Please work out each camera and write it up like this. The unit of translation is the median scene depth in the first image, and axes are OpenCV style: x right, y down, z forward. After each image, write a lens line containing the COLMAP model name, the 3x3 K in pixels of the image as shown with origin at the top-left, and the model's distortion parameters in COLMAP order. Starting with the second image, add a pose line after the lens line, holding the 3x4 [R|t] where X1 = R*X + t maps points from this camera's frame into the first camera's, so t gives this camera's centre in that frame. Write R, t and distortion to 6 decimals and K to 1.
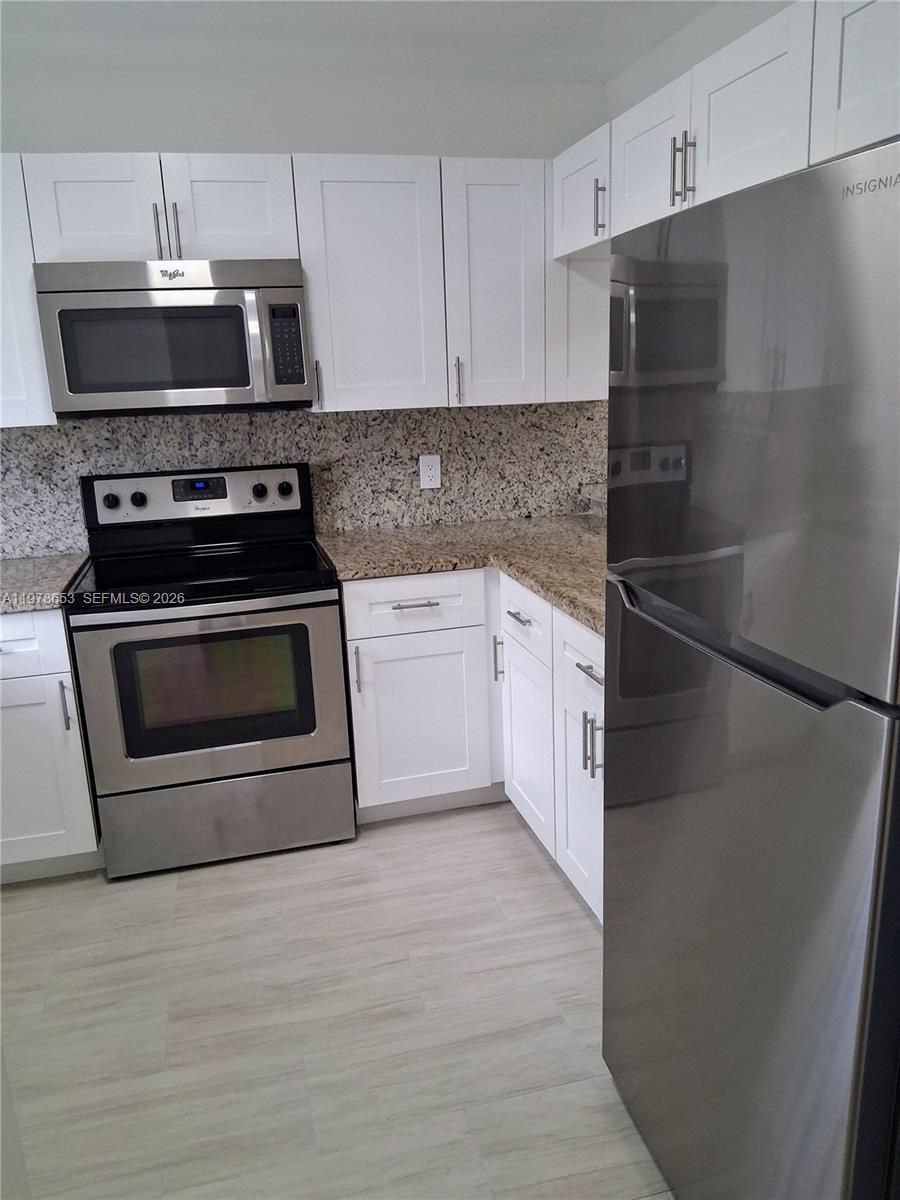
lens RADIAL K [[906.8, 0, 447.7], [0, 906.8, 609.0], [0, 0, 1]] dist [0.121970, -0.228558]
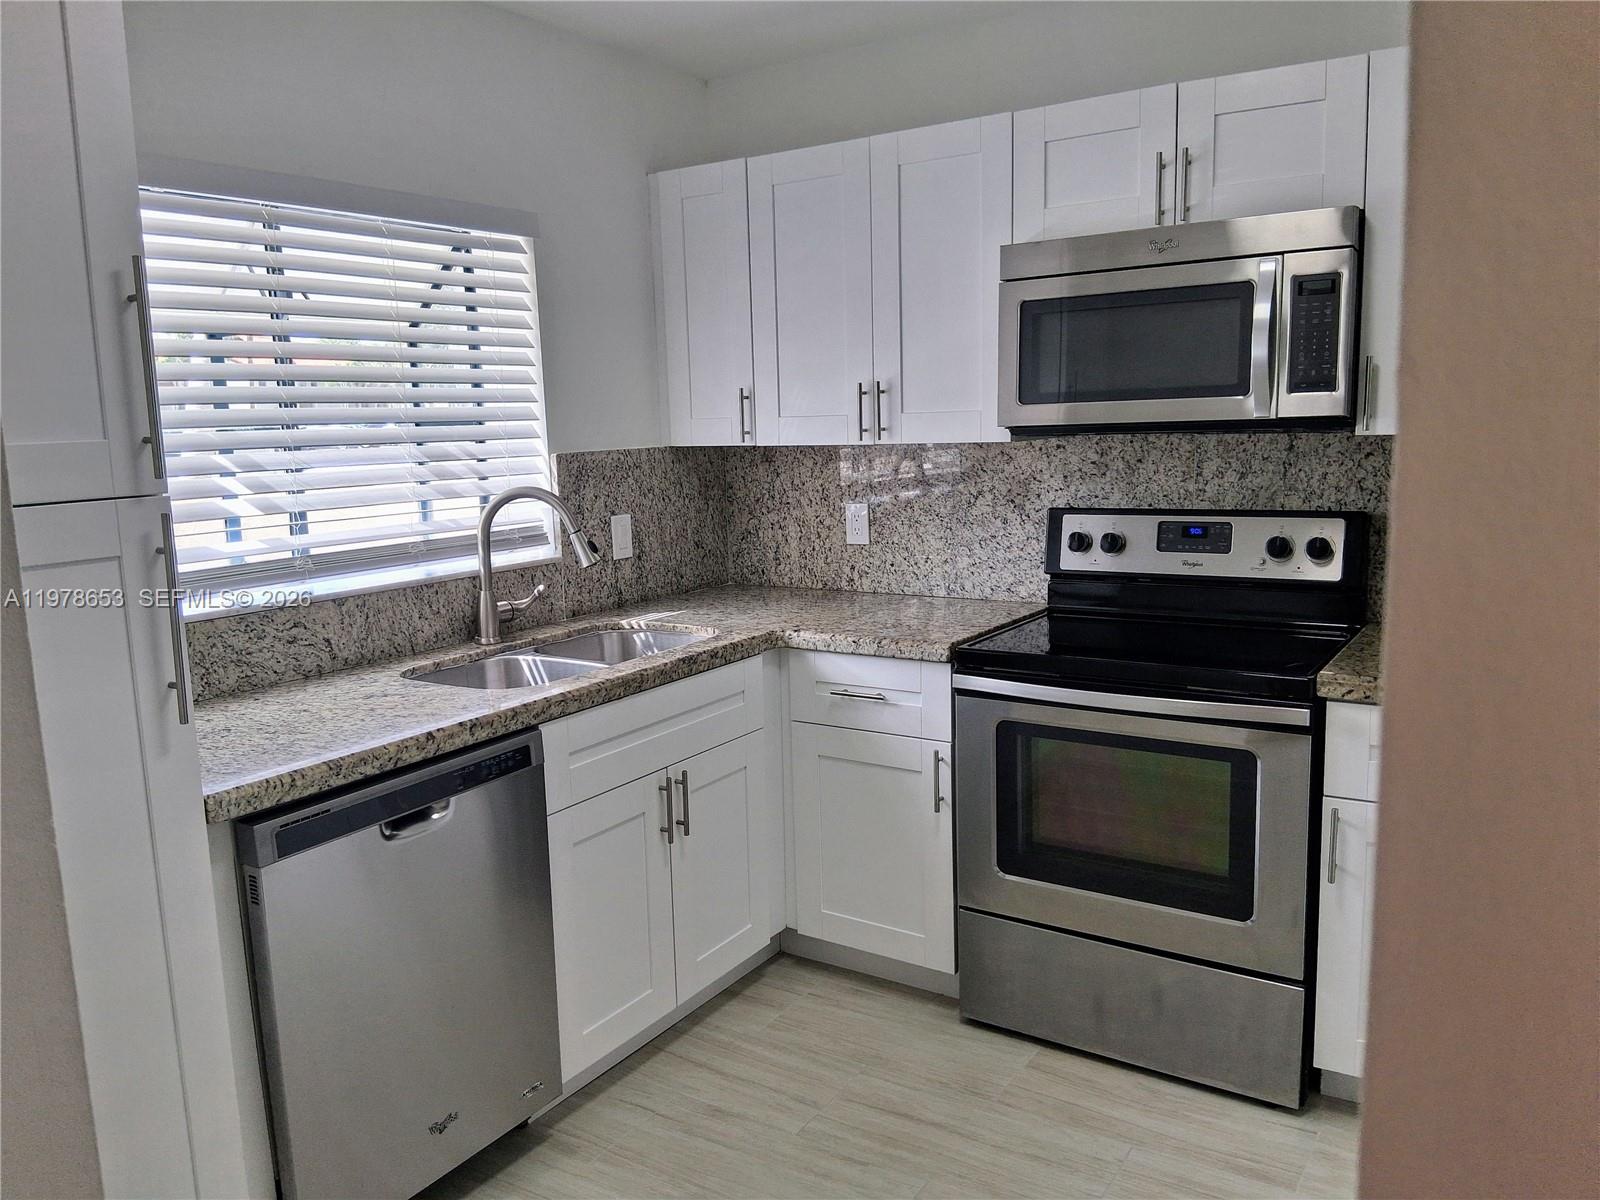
lens RADIAL K [[1209.0, 0, 790.5], [0, 1209.0, 609.7], [0, 0, 1]] dist [0.121970, -0.228558]
pose [[0.668900, 0.140518, -0.729950, 0.225953], [-0.186195, 0.982339, 0.018482, -0.035319], [0.719656, 0.123550, 0.683250, 0.134392]]
